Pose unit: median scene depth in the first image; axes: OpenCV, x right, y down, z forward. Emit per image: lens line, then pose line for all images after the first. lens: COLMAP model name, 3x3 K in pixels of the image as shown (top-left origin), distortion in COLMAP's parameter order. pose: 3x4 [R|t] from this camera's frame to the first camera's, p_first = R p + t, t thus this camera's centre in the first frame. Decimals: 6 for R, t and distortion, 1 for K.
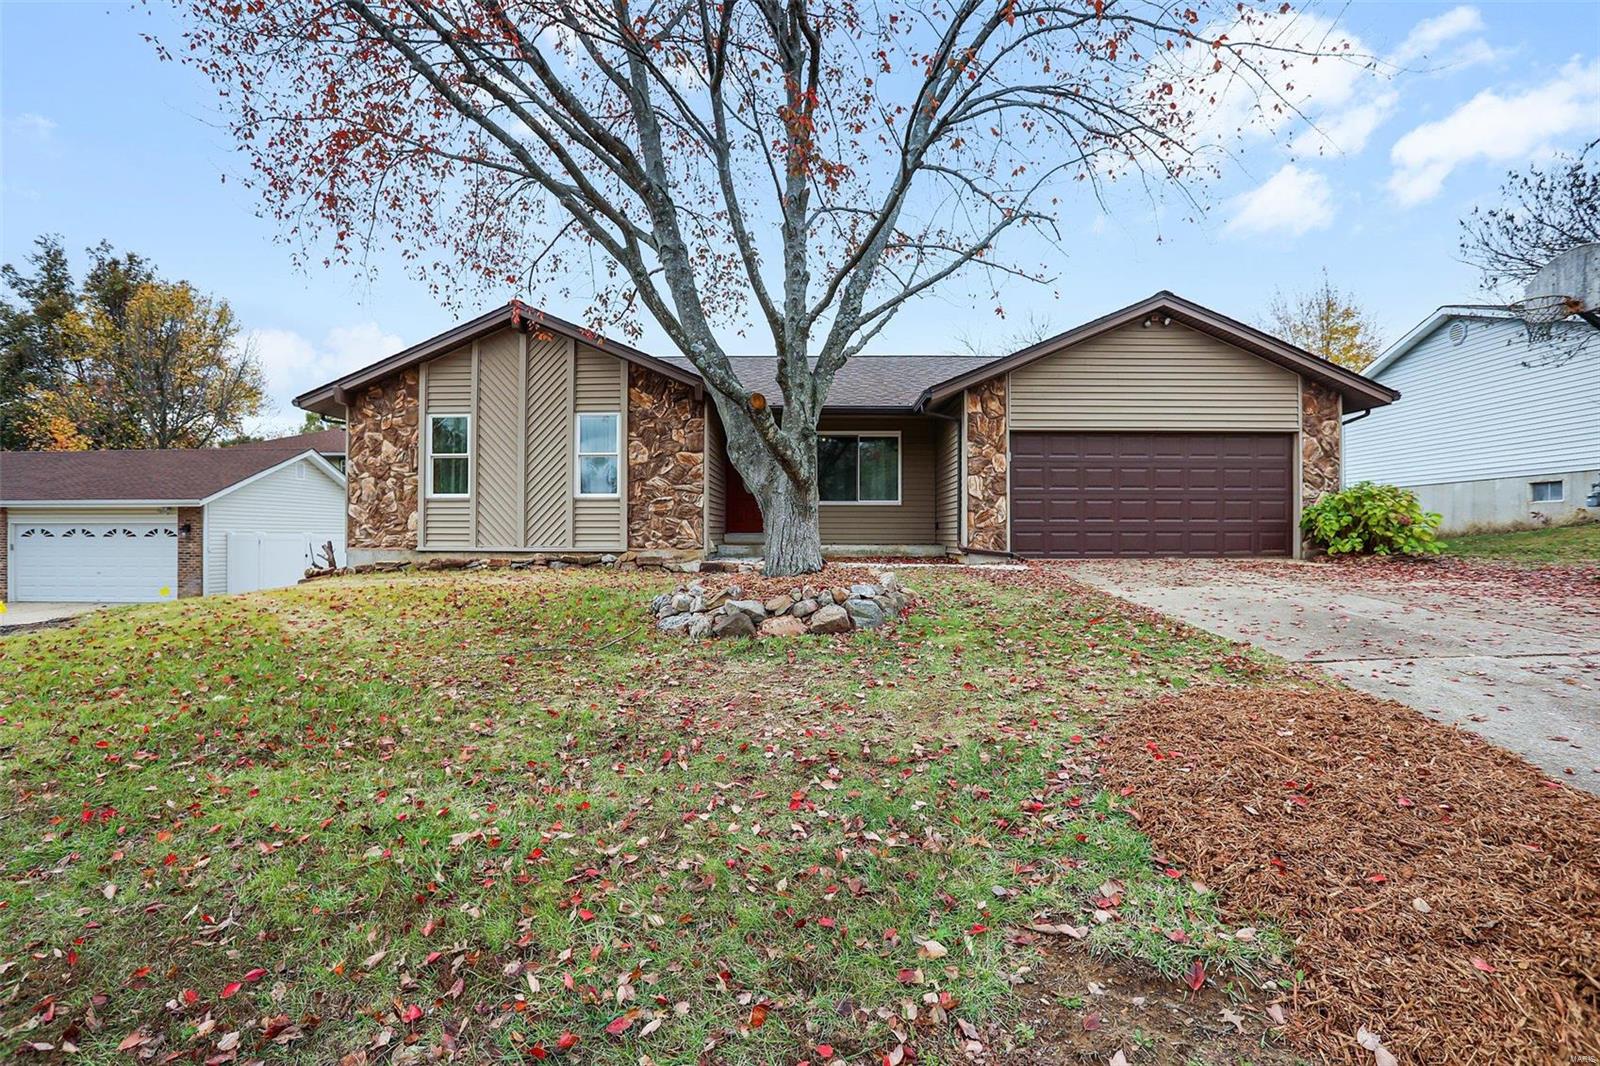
lens RADIAL K [[781.7, 0, 804.7], [0, 781.7, 534.1], [0, 0, 1]] dist [-0.067686, 0.024469]
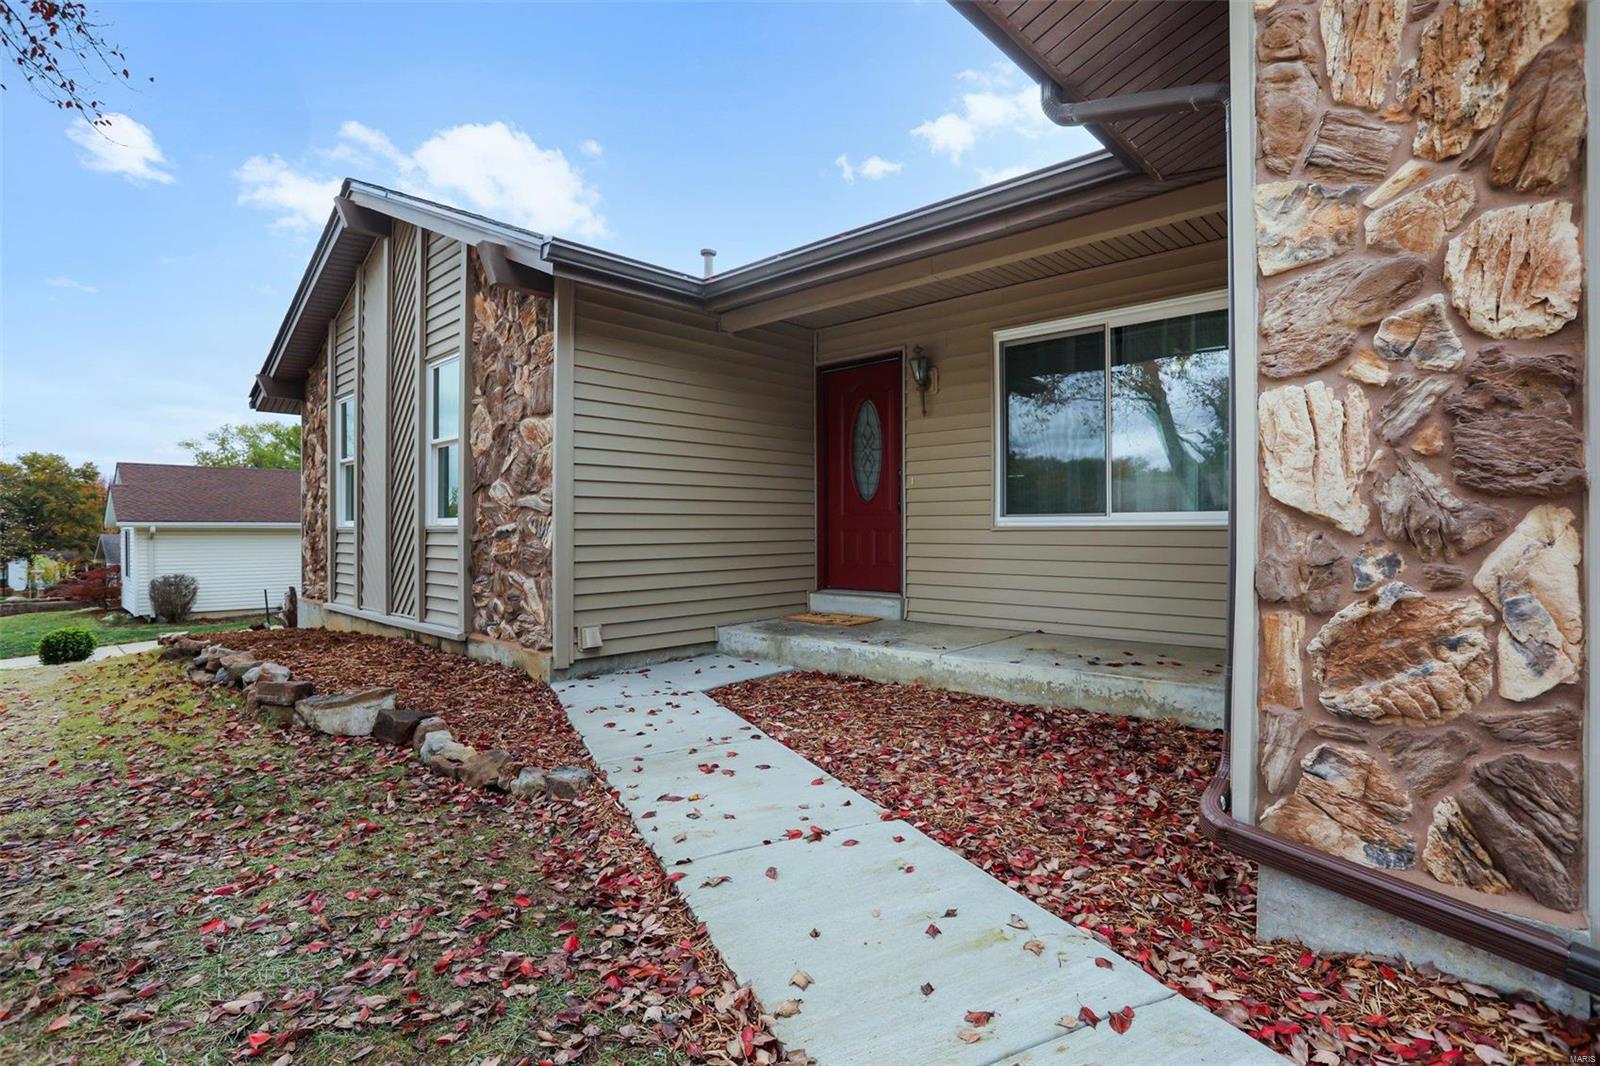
lens RADIAL K [[781.7, 0, 791.1], [0, 781.7, 531.8], [0, 0, 1]] dist [-0.067686, 0.024469]
pose [[0.736766, -0.001272, -0.676147, 0.244979], [0.004622, 0.999984, 0.003155, -0.045416], [0.676132, -0.005450, 0.736760, 0.813476]]
